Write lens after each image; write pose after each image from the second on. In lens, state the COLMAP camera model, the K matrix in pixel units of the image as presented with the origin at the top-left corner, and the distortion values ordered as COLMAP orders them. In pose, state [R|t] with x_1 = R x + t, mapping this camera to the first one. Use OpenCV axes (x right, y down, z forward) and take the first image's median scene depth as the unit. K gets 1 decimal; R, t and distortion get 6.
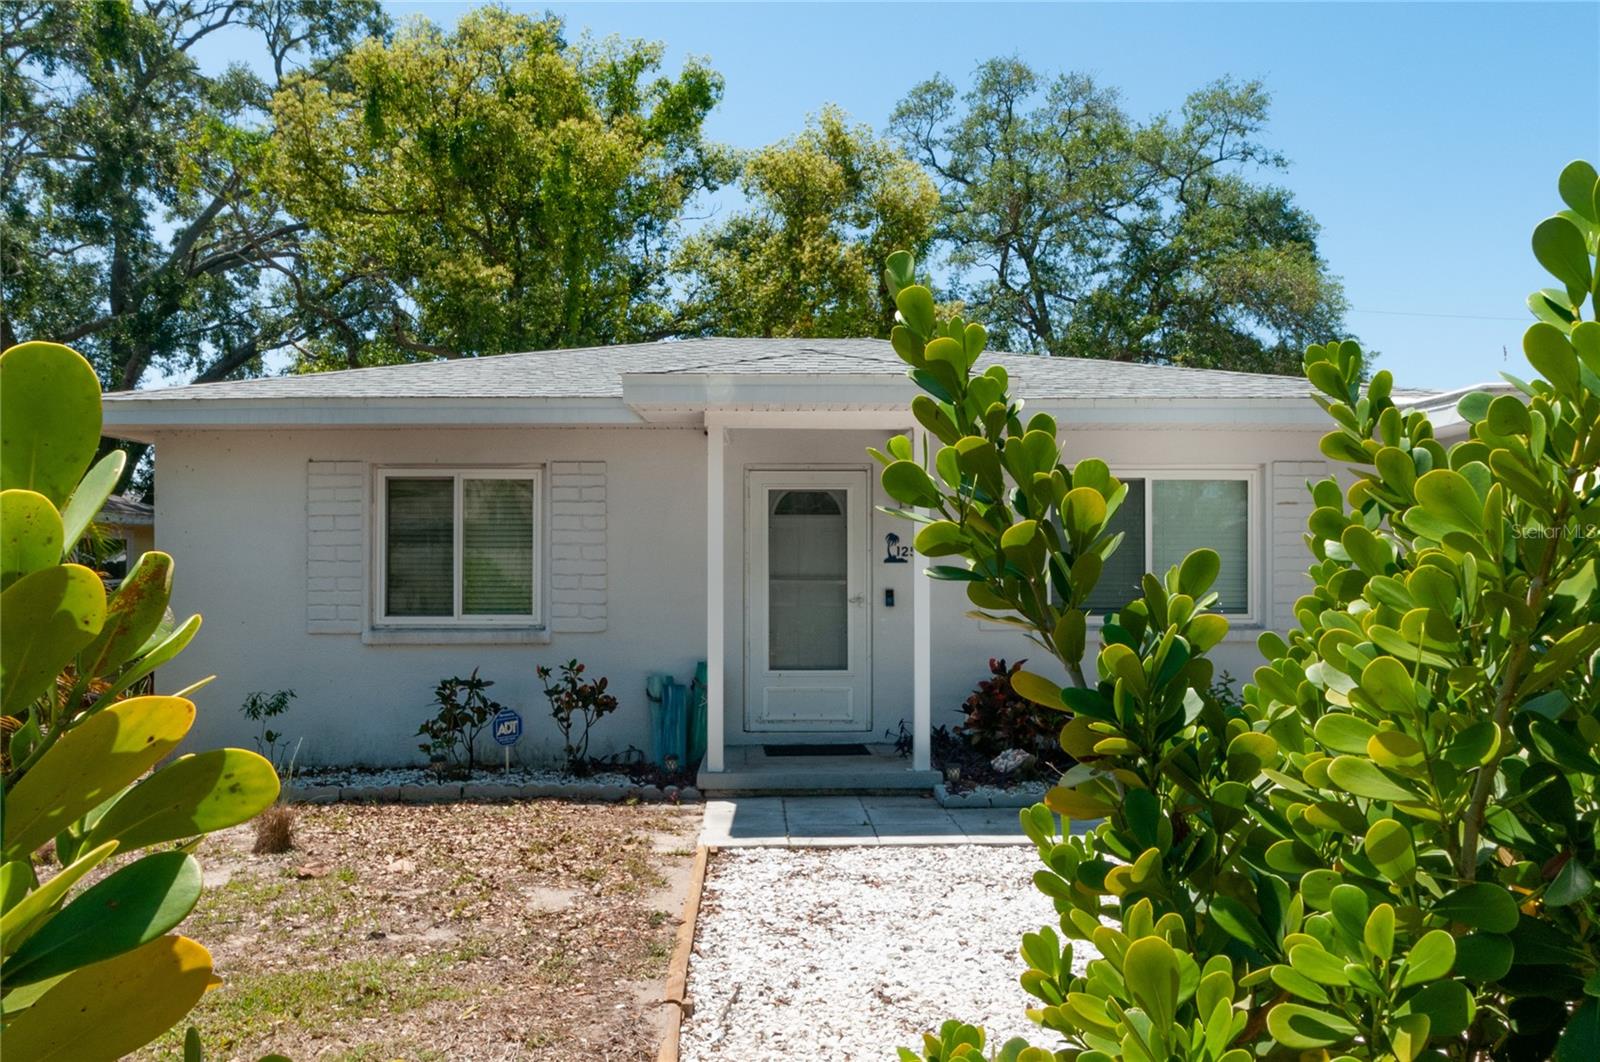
lens RADIAL K [[1147.4, 0, 807.8], [0, 1147.4, 564.9], [0, 0, 1]] dist [-0.002025, 0.001141]
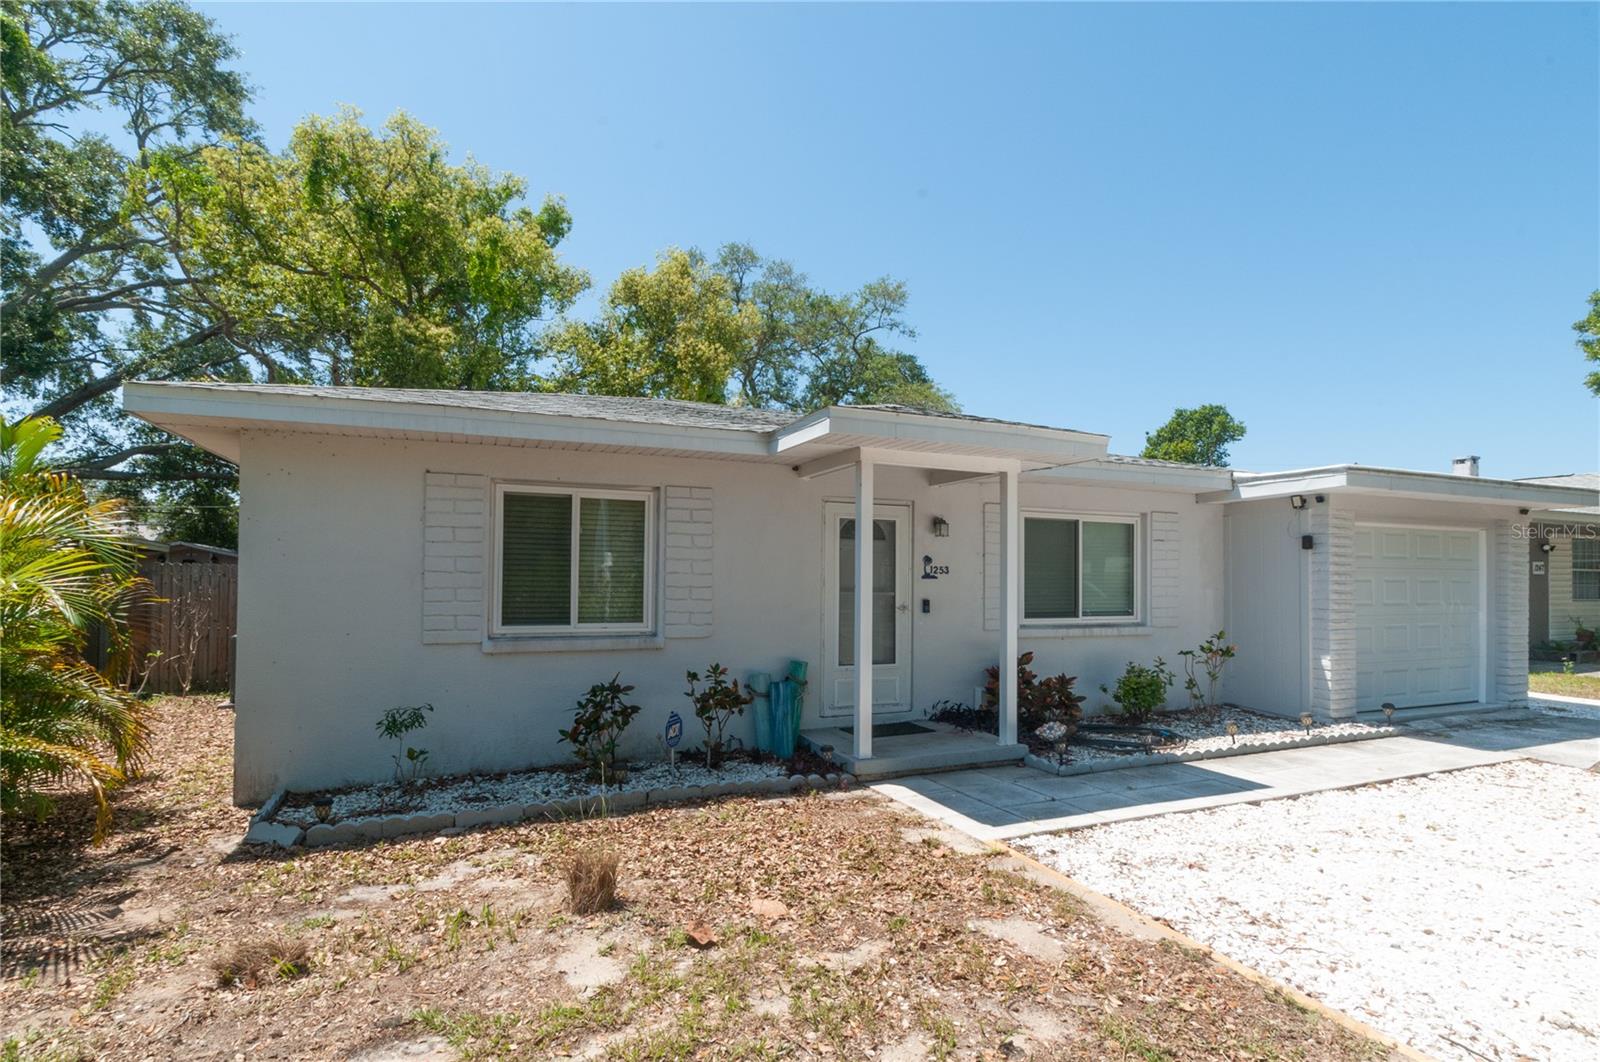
lens RADIAL K [[727.6, 0, 792.5], [0, 727.6, 567.9], [0, 0, 1]] dist [-0.000421, -0.001599]
pose [[0.935462, 0.014661, 0.353124, -0.355872], [-0.010621, 0.999854, -0.013375, -0.001458], [-0.353268, 0.008761, 0.935481, 0.290510]]
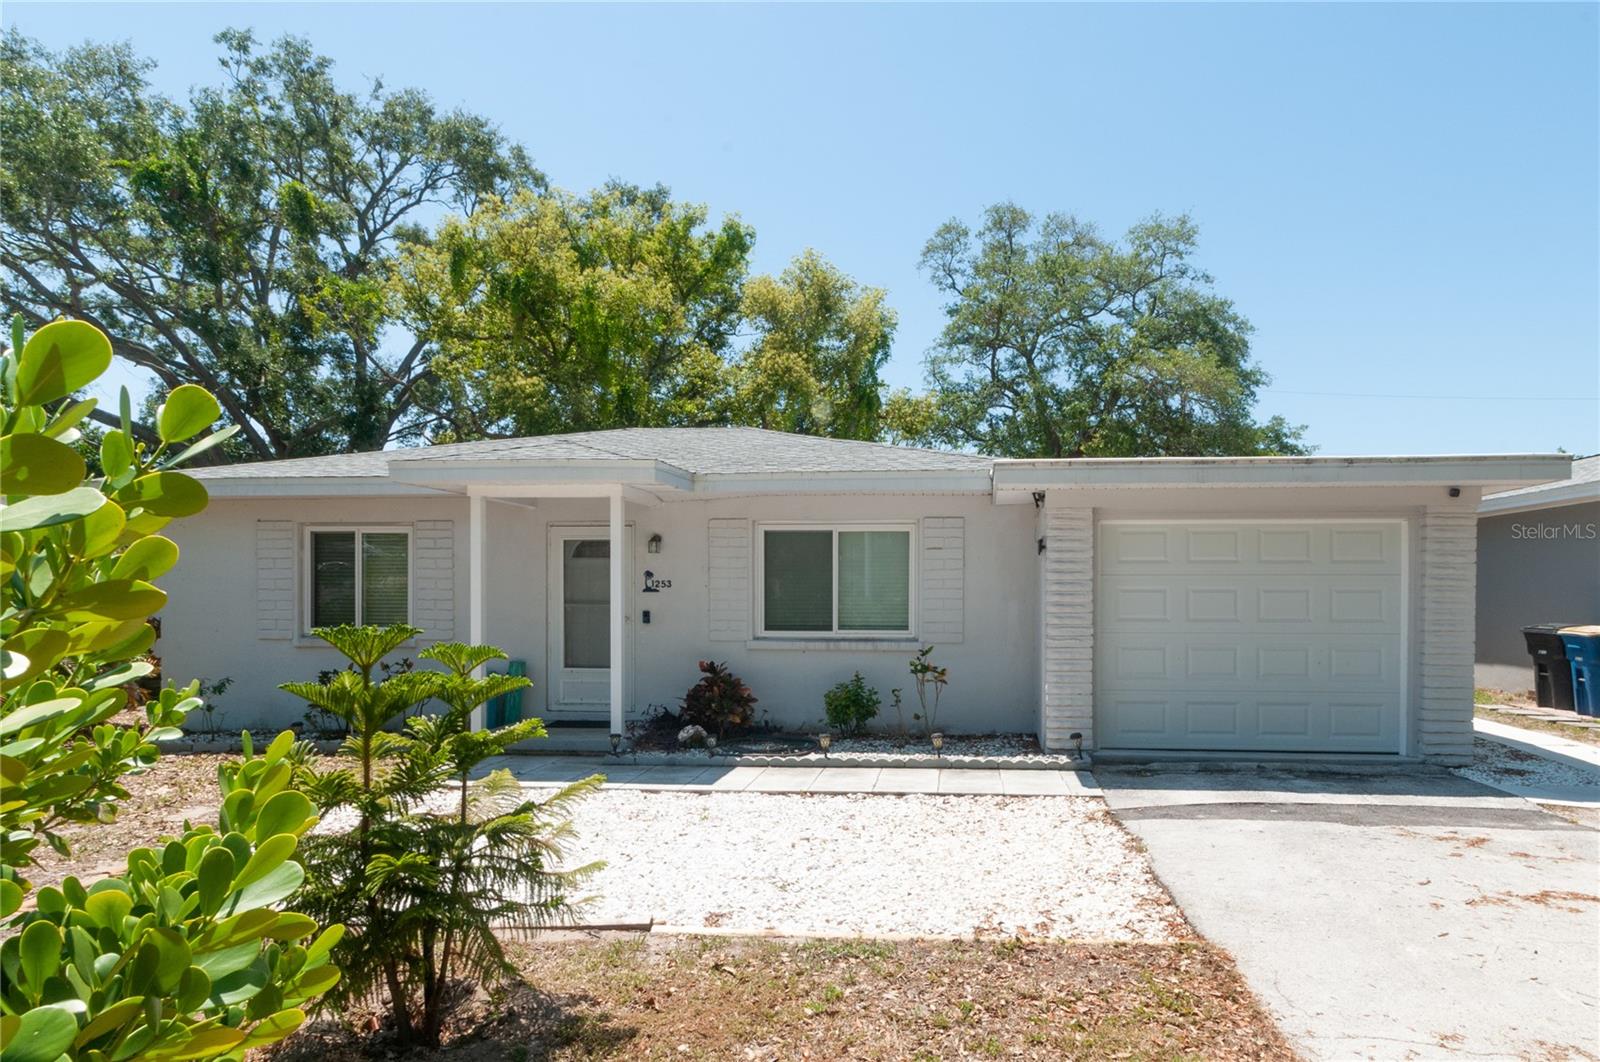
lens RADIAL K [[881.4, 0, 874.8], [0, 881.4, 606.5], [0, 0, 1]] dist [0.002118, -0.018629]
pose [[0.995327, 0.005142, -0.096427, 0.451274], [-0.003750, 0.999886, 0.014615, -0.000796], [0.096491, -0.014185, 0.995233, -0.042064]]
